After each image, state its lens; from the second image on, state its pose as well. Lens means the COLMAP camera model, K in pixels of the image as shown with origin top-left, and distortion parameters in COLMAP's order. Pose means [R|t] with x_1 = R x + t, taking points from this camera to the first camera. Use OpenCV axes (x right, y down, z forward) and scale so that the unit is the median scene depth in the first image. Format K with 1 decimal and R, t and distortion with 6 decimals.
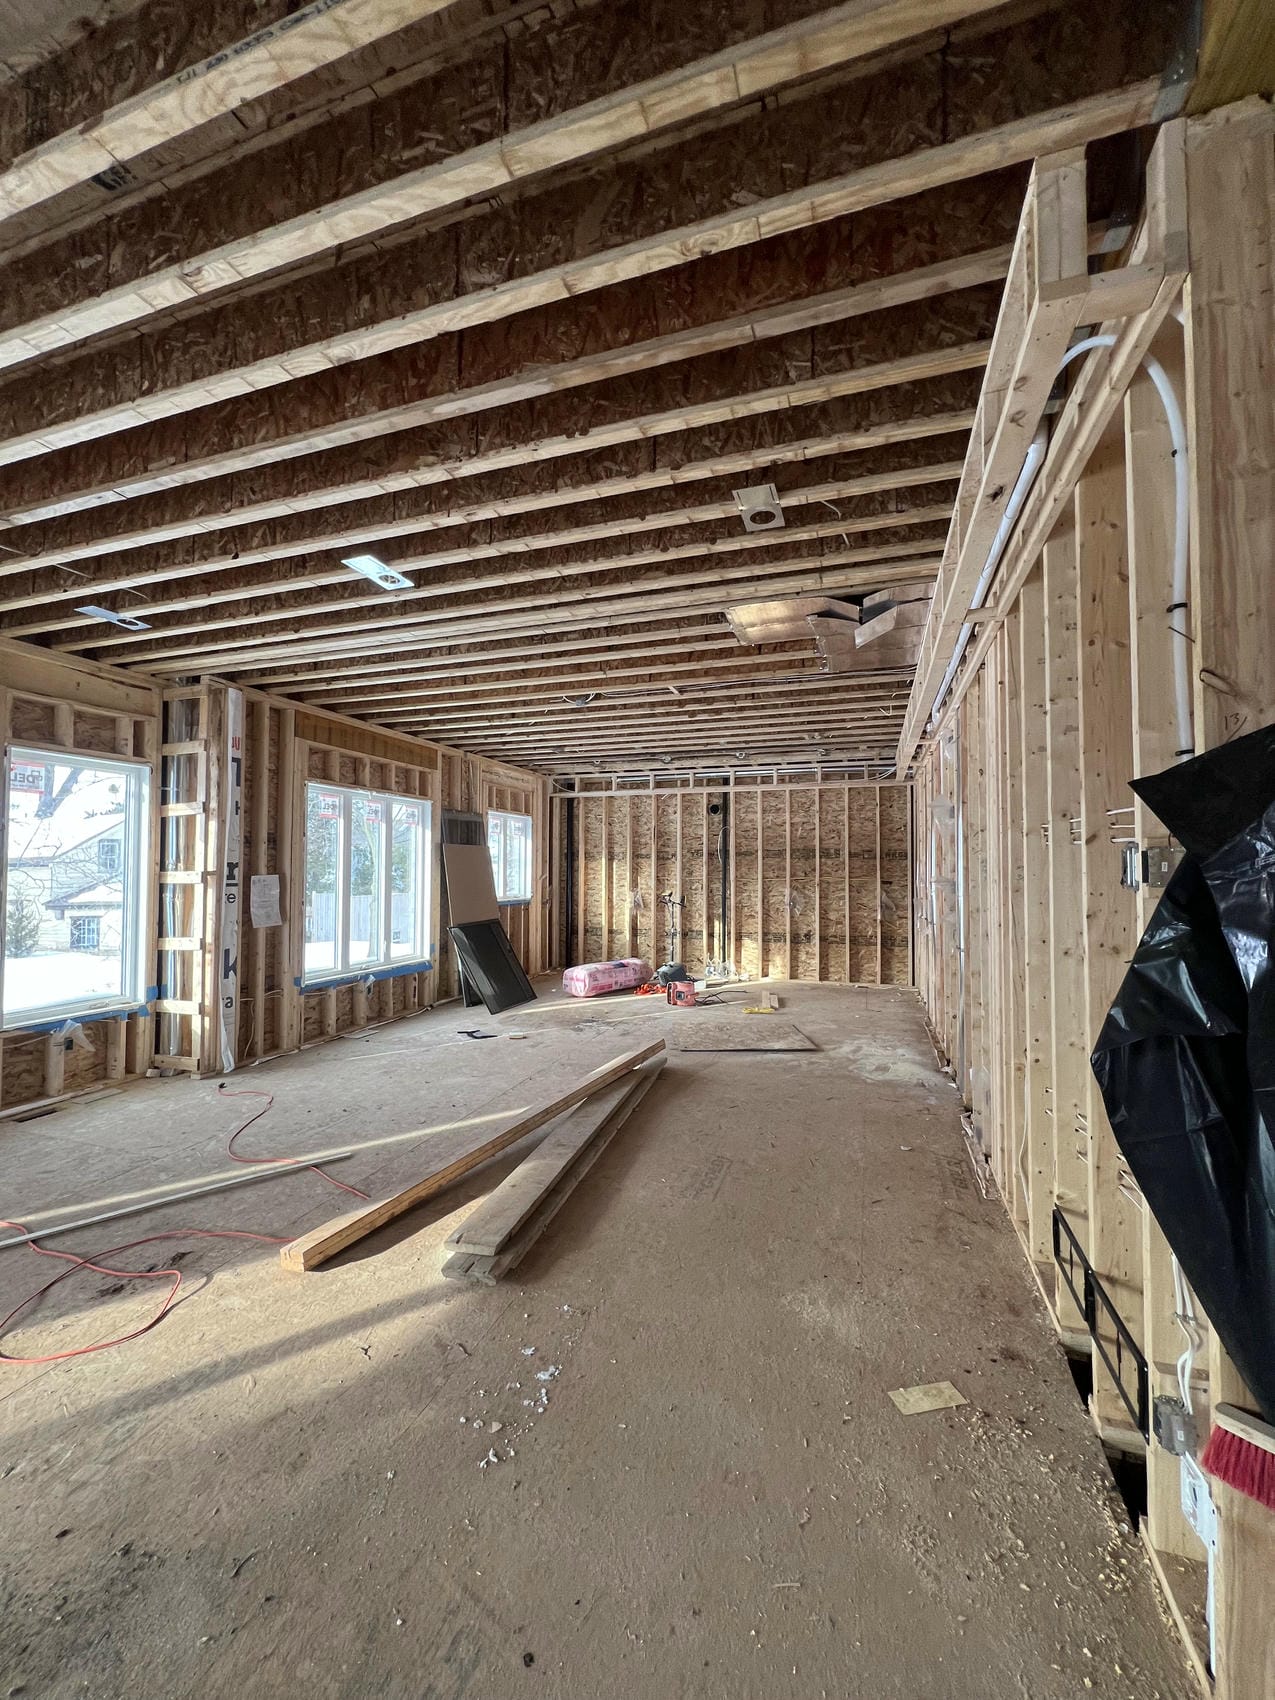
lens RADIAL K [[677.4, 0, 641.7], [0, 677.4, 856.1], [0, 0, 1]] dist [-0.000581, 0.000240]
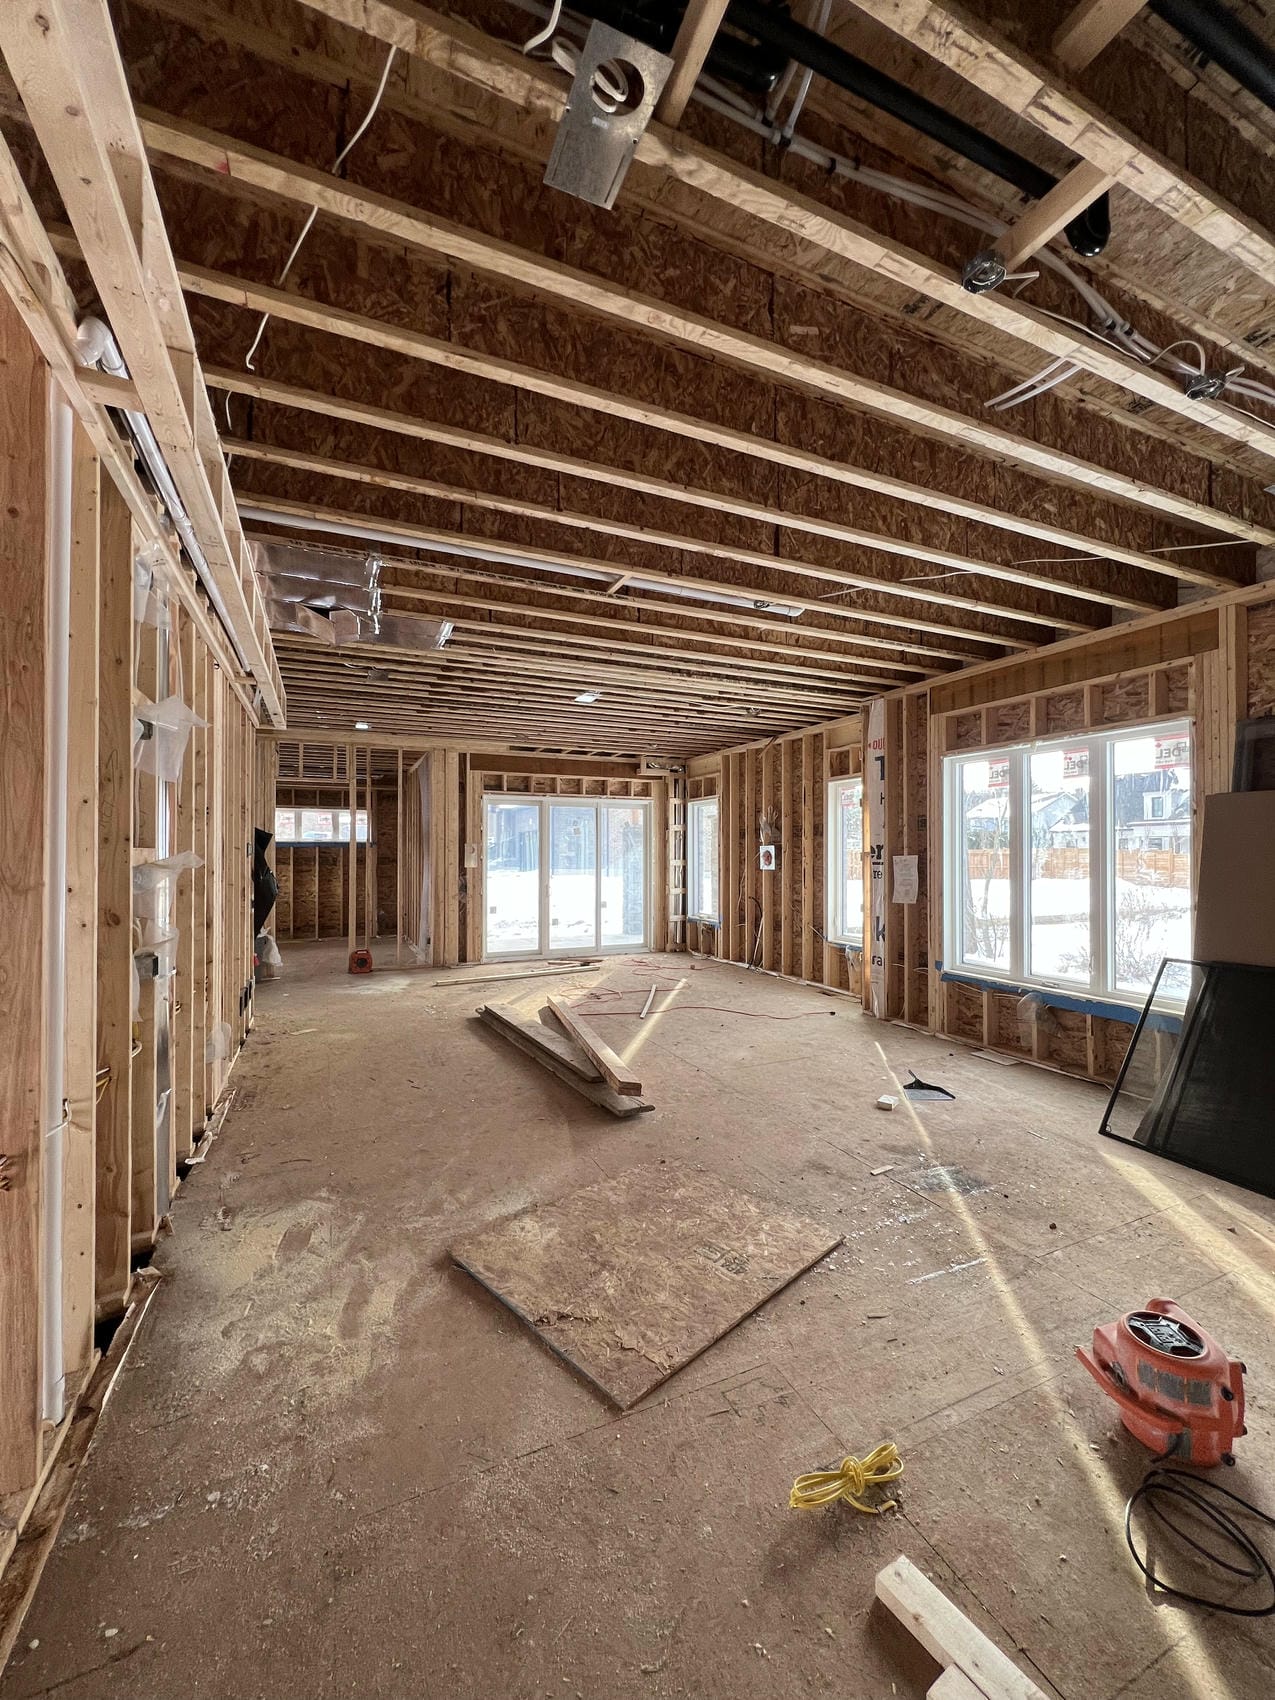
lens RADIAL K [[677.4, 0, 638.4], [0, 677.4, 847.9], [0, 0, 1]] dist [-0.000581, 0.000240]
pose [[-0.728383, -0.007691, -0.685127, 0.525342], [0.016114, 0.999468, -0.028351, 0.042208], [0.684981, -0.031691, -0.727871, 1.576491]]
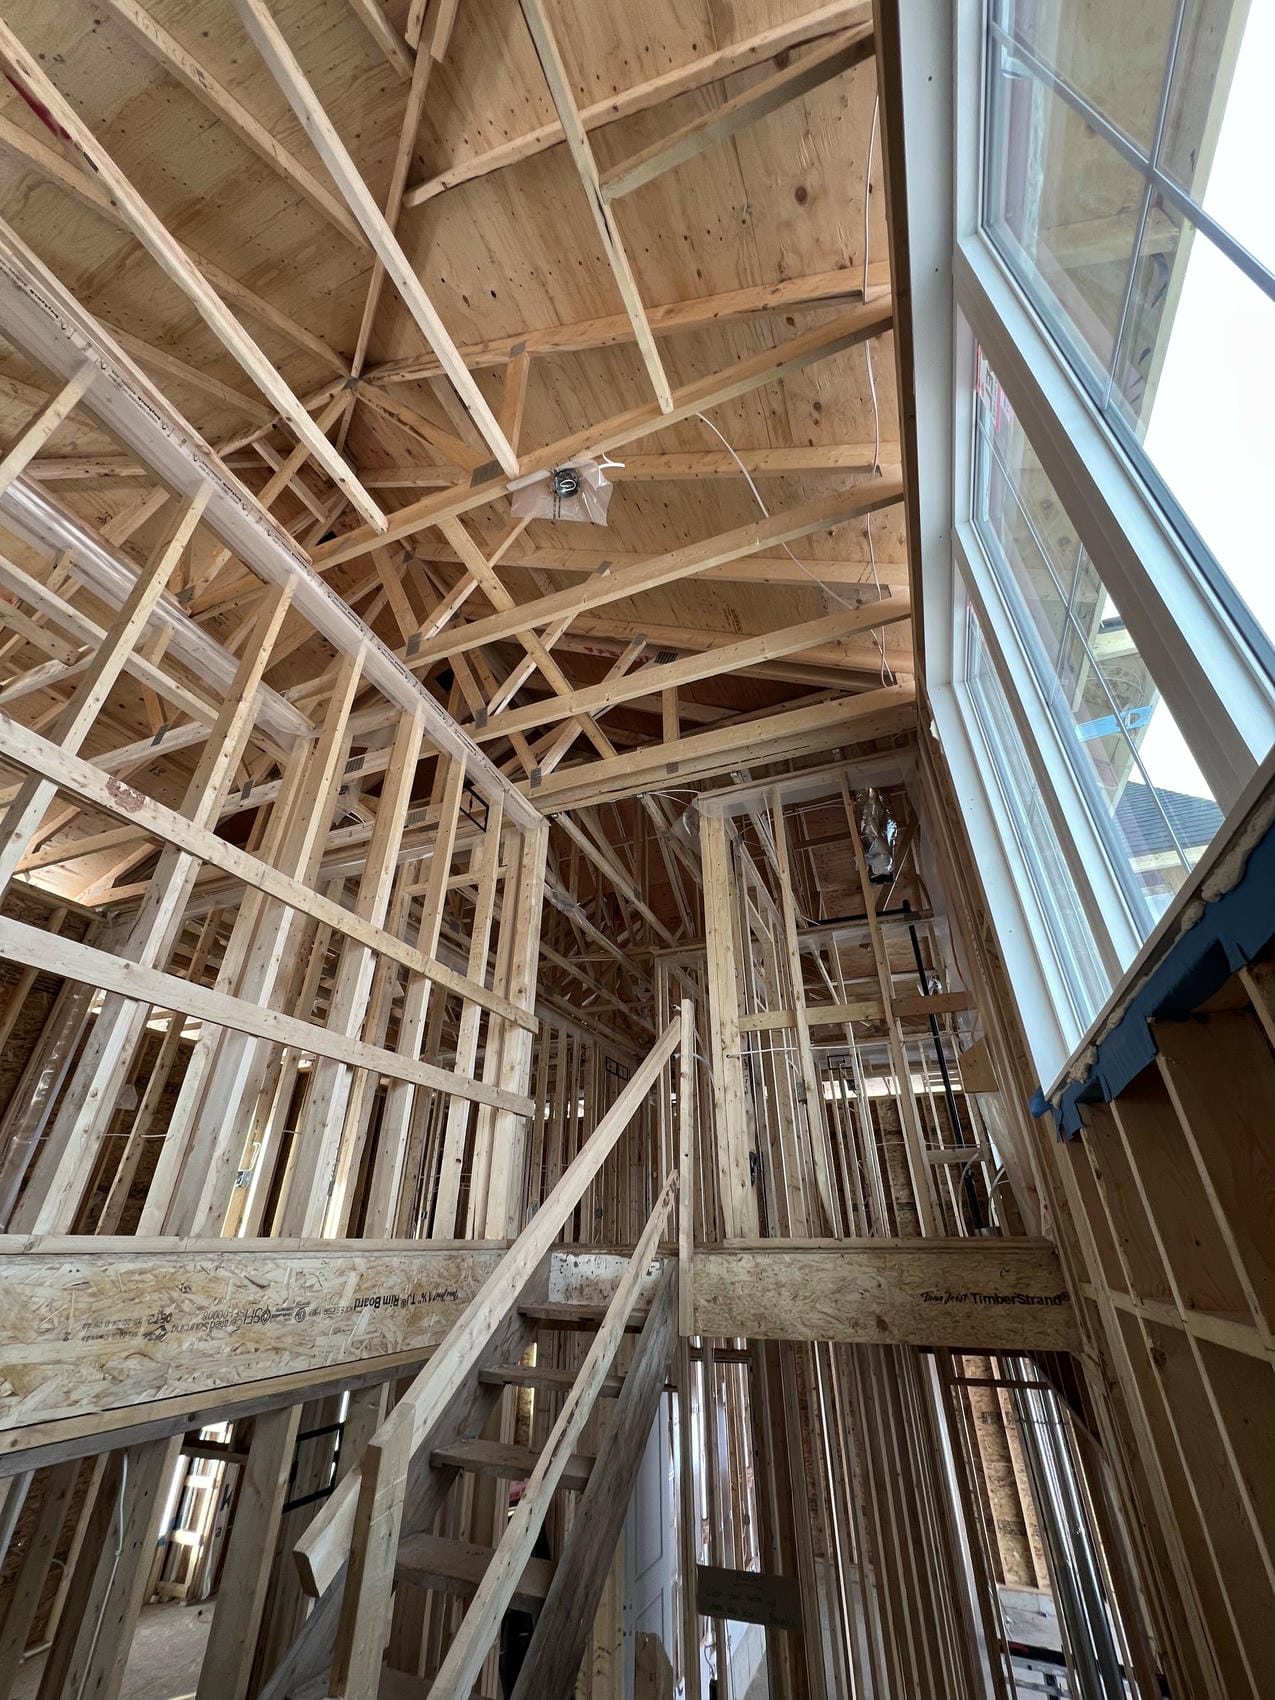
lens RADIAL K [[677.4, 0, 636.9], [0, 677.4, 849.5], [0, 0, 1]] dist [-0.000581, 0.000240]
pose [[0.998370, -0.033117, -0.046490, 0.442933], [0.006477, 0.874943, -0.484183, -0.380797], [0.056711, 0.483093, 0.873731, -1.002494]]
